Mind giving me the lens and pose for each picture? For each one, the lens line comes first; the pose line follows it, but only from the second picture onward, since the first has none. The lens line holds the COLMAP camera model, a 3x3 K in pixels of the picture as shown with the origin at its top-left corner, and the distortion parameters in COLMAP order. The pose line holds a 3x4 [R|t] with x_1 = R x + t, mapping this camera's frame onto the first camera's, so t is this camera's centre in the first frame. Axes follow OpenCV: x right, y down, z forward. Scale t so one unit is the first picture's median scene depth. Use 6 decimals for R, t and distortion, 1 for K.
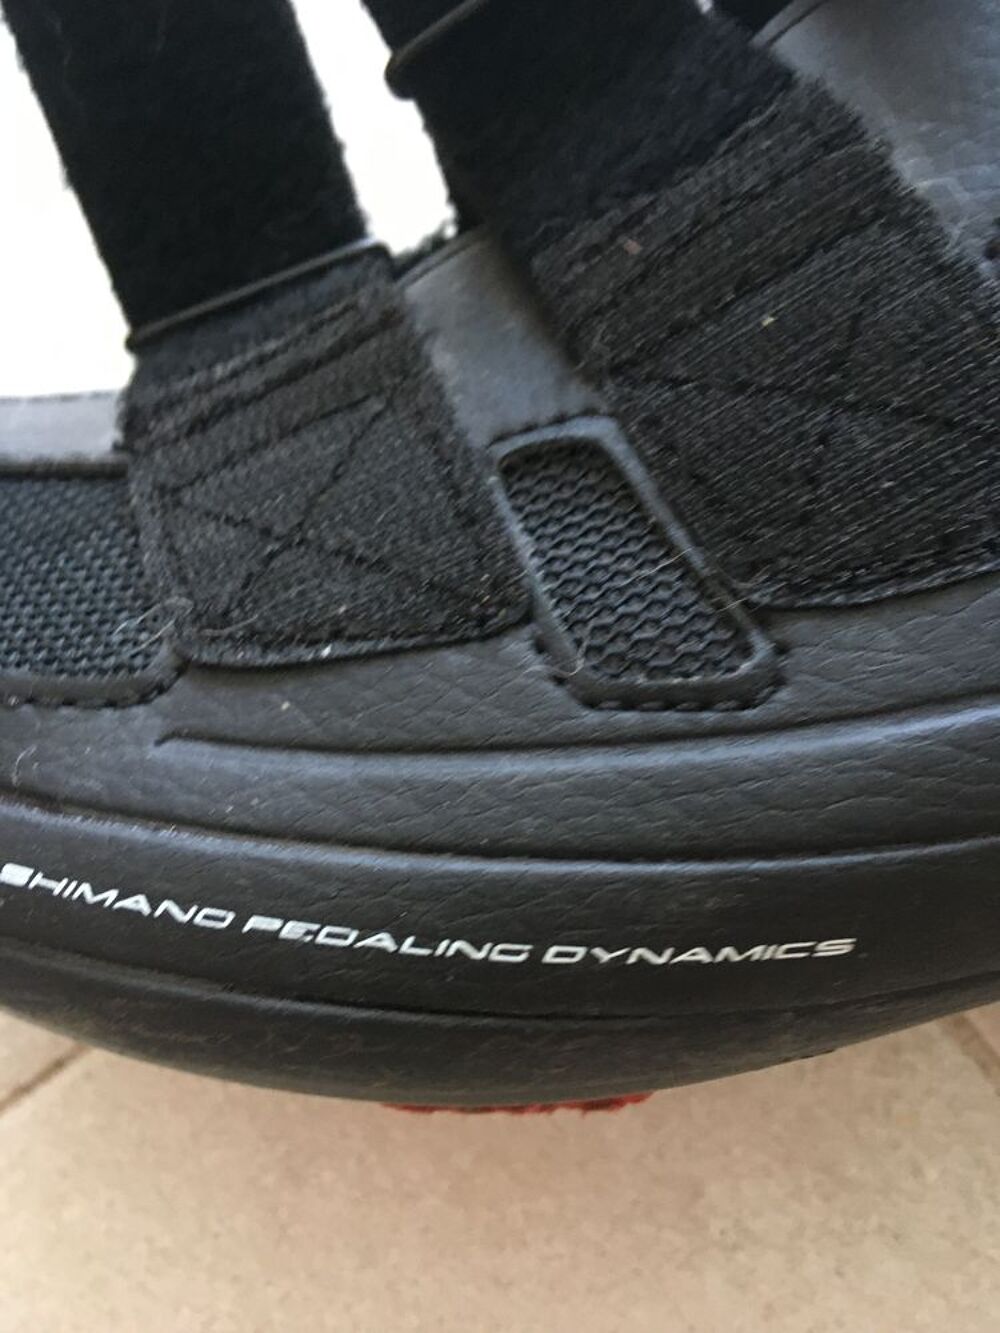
lens RADIAL K [[1149.3, 0, 506.9], [0, 1149.3, 677.5], [0, 0, 1]] dist [0.105991, -0.185745]
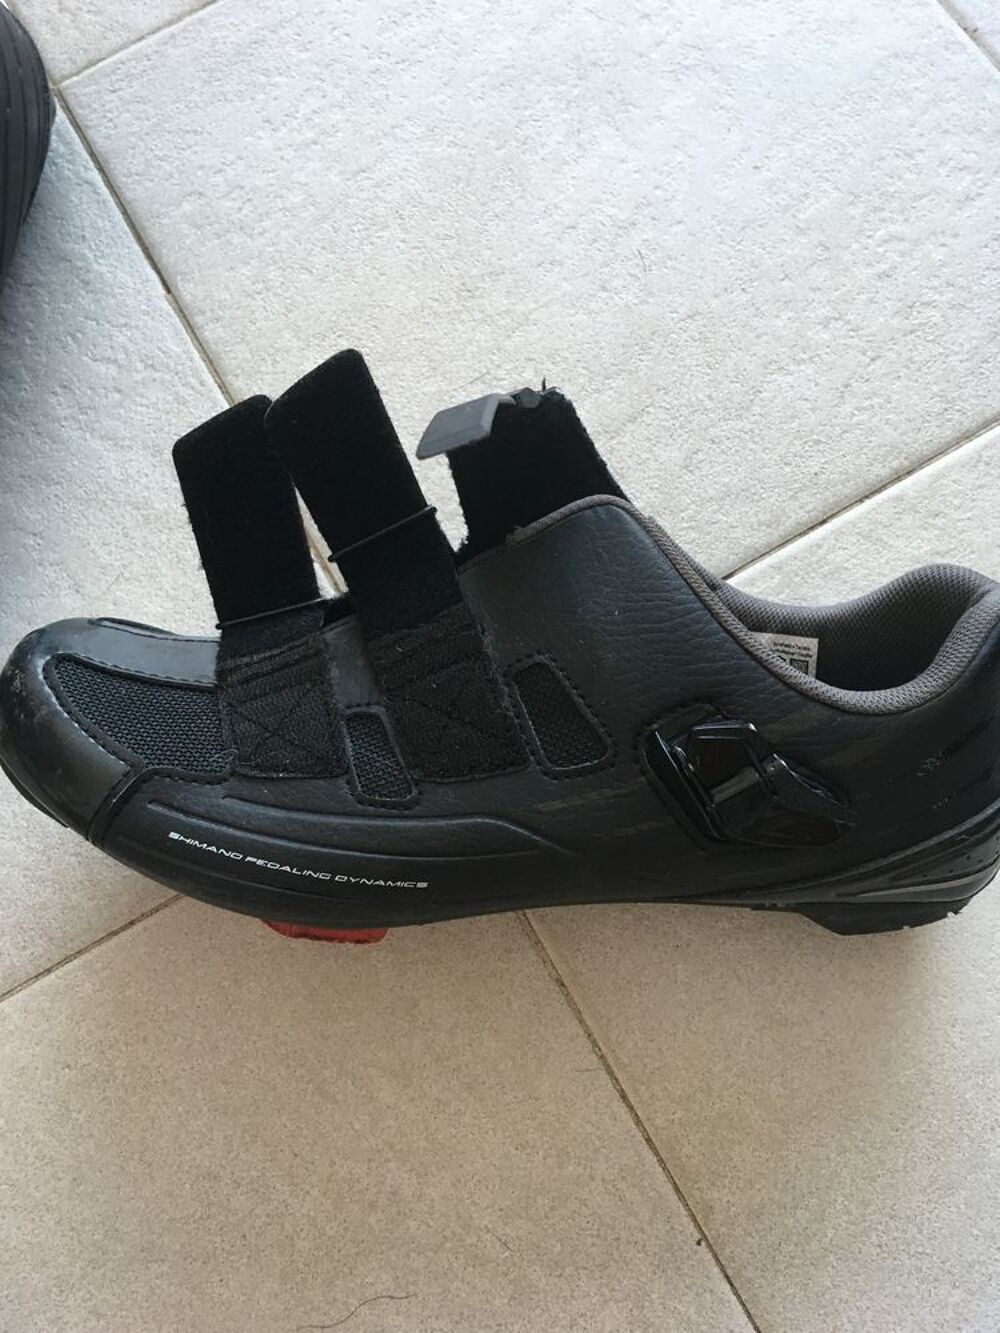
lens RADIAL K [[1149.3, 0, 494.0], [0, 1149.3, 663.4], [0, 0, 1]] dist [0.105991, -0.185745]
pose [[0.992539, 0.118663, 0.028041, 0.279939], [-0.118279, 0.992868, -0.014965, -0.329928], [-0.029617, 0.011537, 0.999495, -2.051789]]
